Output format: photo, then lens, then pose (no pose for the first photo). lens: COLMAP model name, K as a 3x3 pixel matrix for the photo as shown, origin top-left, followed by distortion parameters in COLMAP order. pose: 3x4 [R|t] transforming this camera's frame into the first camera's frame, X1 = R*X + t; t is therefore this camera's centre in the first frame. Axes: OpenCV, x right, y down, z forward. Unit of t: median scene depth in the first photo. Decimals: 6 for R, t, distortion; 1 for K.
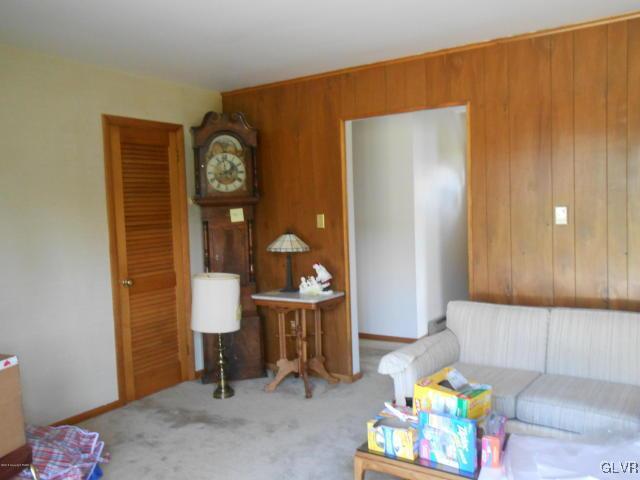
lens RADIAL K [[555.9, 0, 320.0], [0, 555.9, 240.0], [0, 0, 1]] dist [-0.001164, 0.001477]
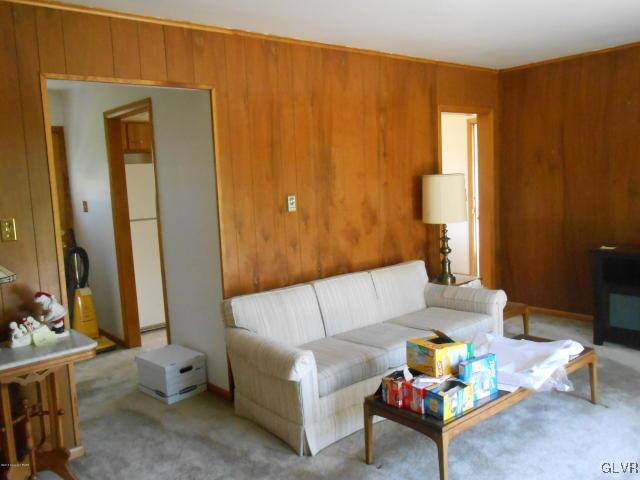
lens RADIAL K [[568.5, 0, 320.0], [0, 568.5, 240.0], [0, 0, 1]] dist [-0.005572, -0.007684]
pose [[0.264512, -0.084521, 0.960671, -0.681516], [0.097439, 0.993397, 0.060571, -0.035425], [-0.959447, 0.077586, 0.271001, 0.635892]]
